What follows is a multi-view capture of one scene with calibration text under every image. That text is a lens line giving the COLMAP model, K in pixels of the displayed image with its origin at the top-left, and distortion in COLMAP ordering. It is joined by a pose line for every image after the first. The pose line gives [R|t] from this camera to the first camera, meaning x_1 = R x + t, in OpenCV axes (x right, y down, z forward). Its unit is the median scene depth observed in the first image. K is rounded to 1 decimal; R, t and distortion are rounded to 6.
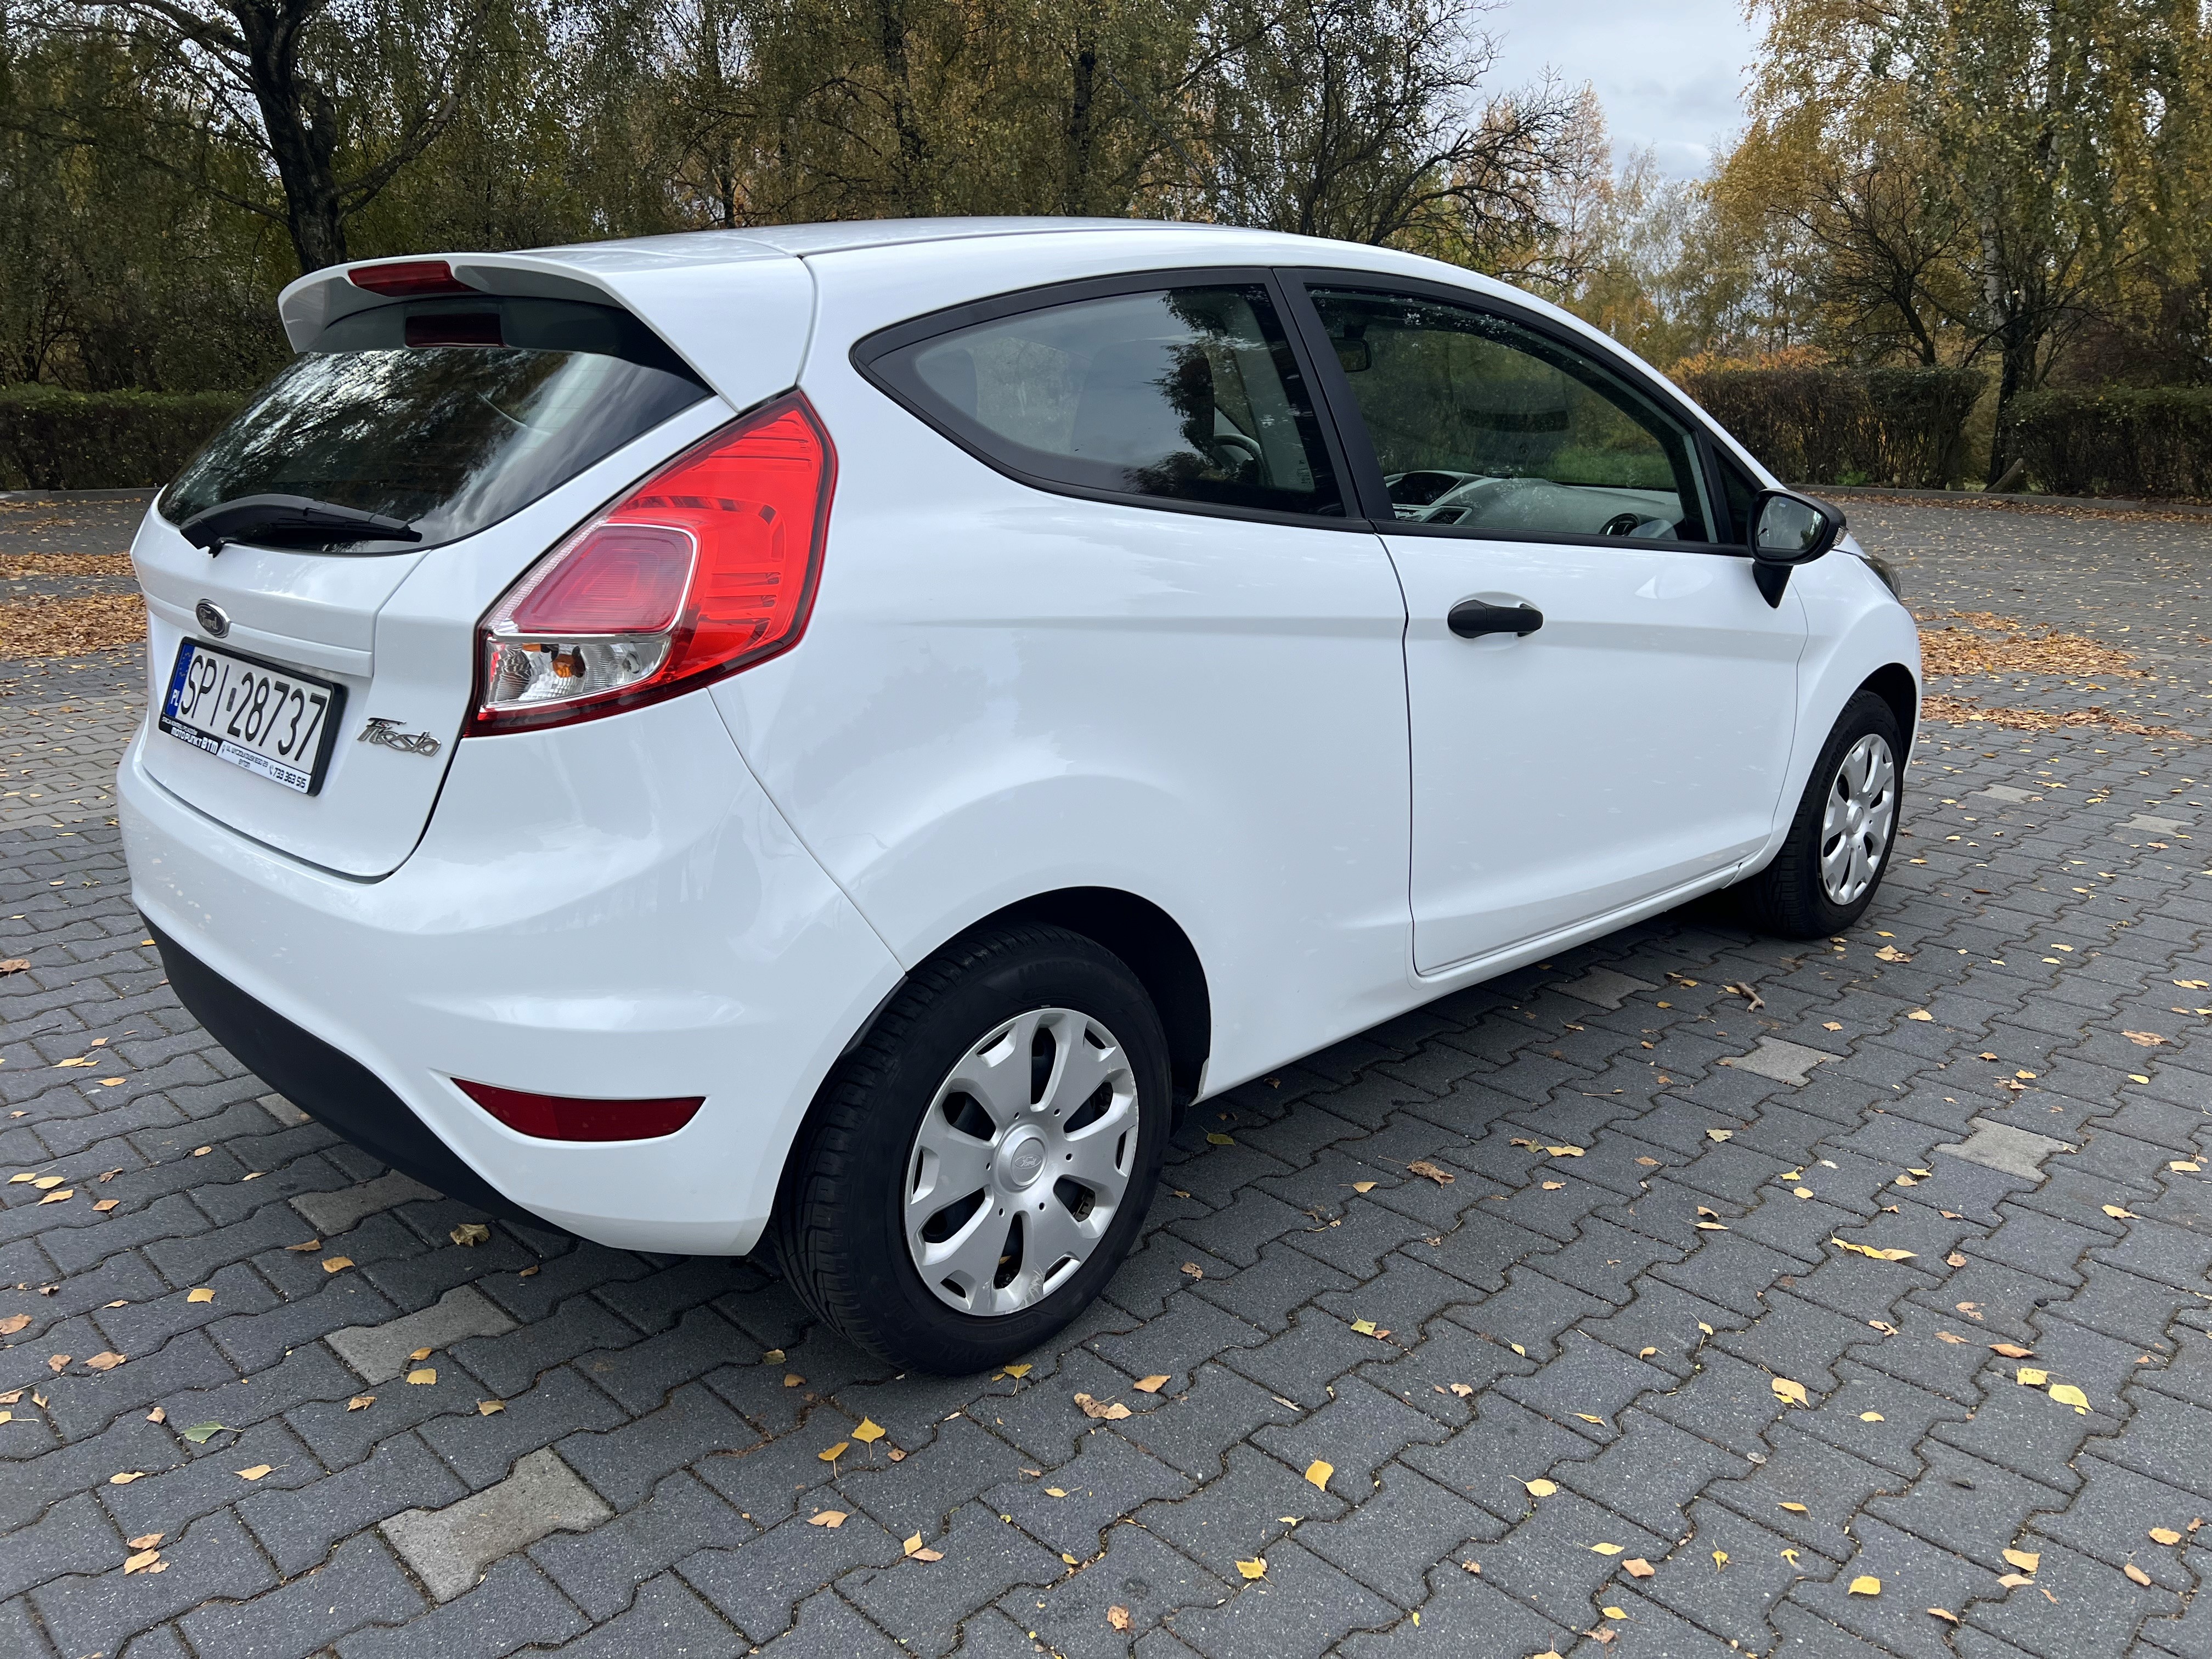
lens RADIAL K [[1667.5, 0, 1136.1], [0, 1667.5, 827.2], [0, 0, 1]] dist [0.049944, -0.065021]
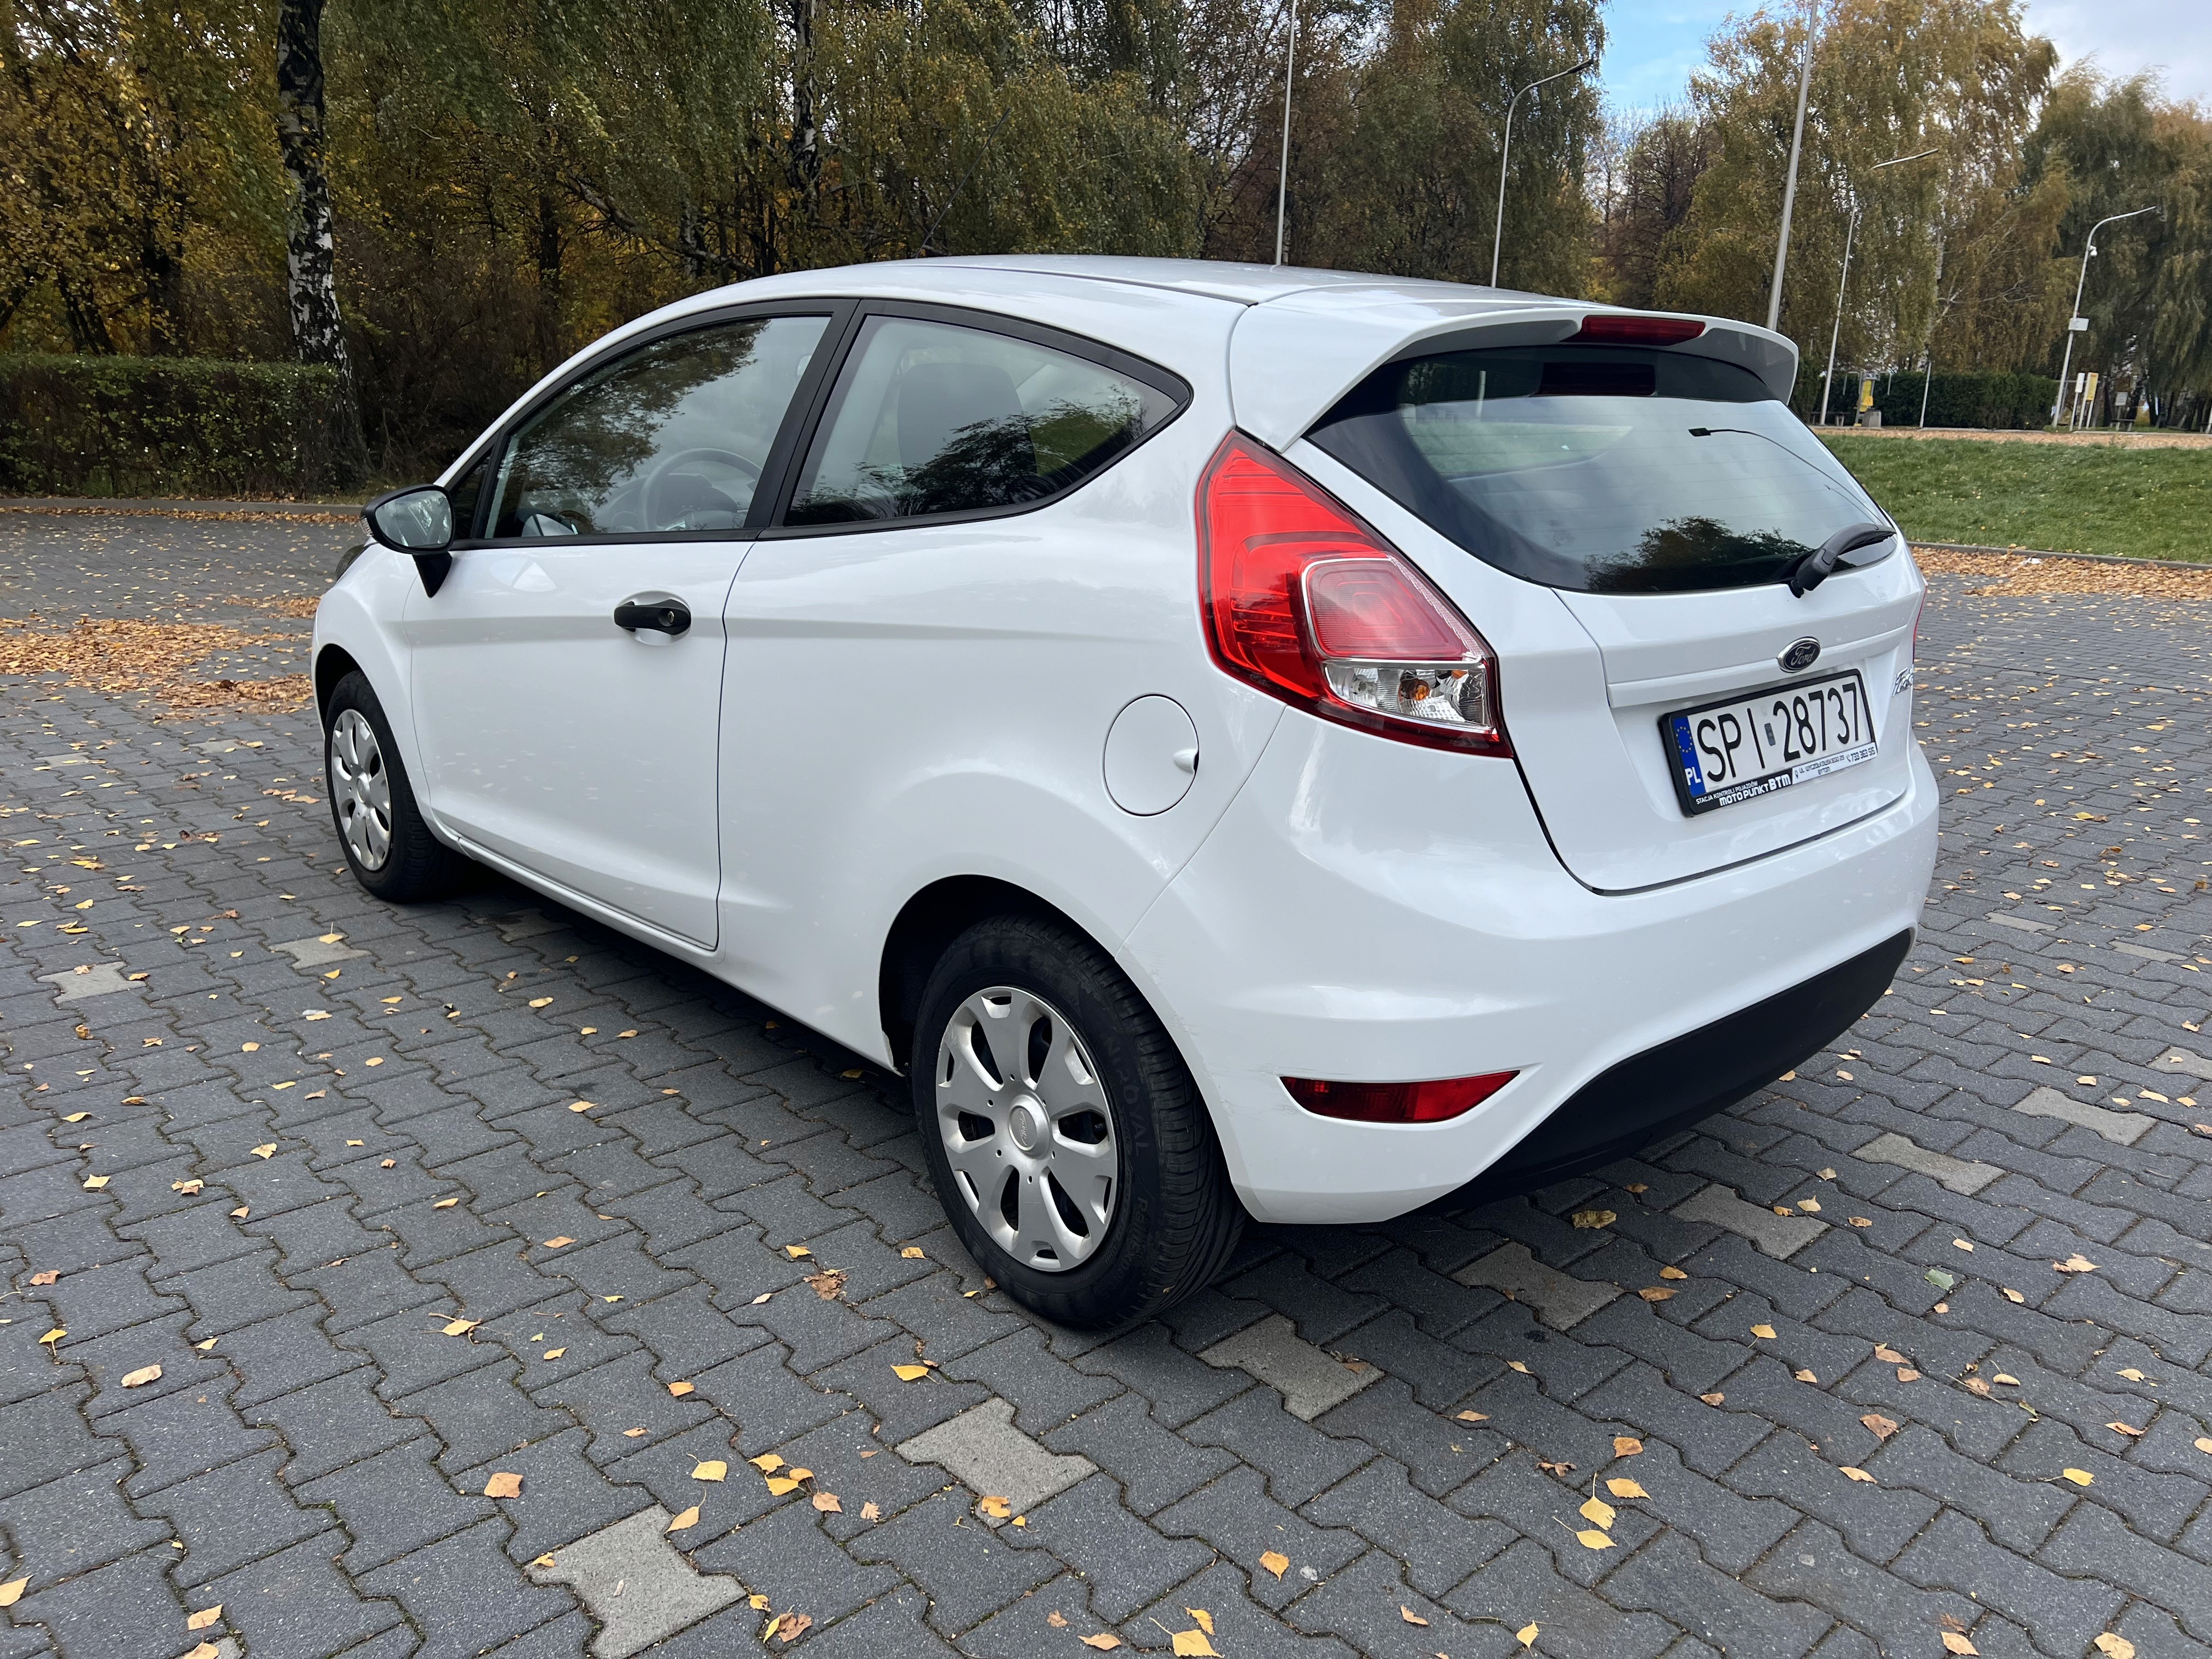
lens RADIAL K [[1656.1, 0, 1117.9], [0, 1656.1, 855.3], [0, 0, 1]] dist [0.047140, -0.042533]
pose [[0.049476, -0.280327, 0.958629, -1.448813], [0.244765, 0.933940, 0.260474, -0.345506], [-0.968319, 0.221752, 0.114822, 1.187416]]
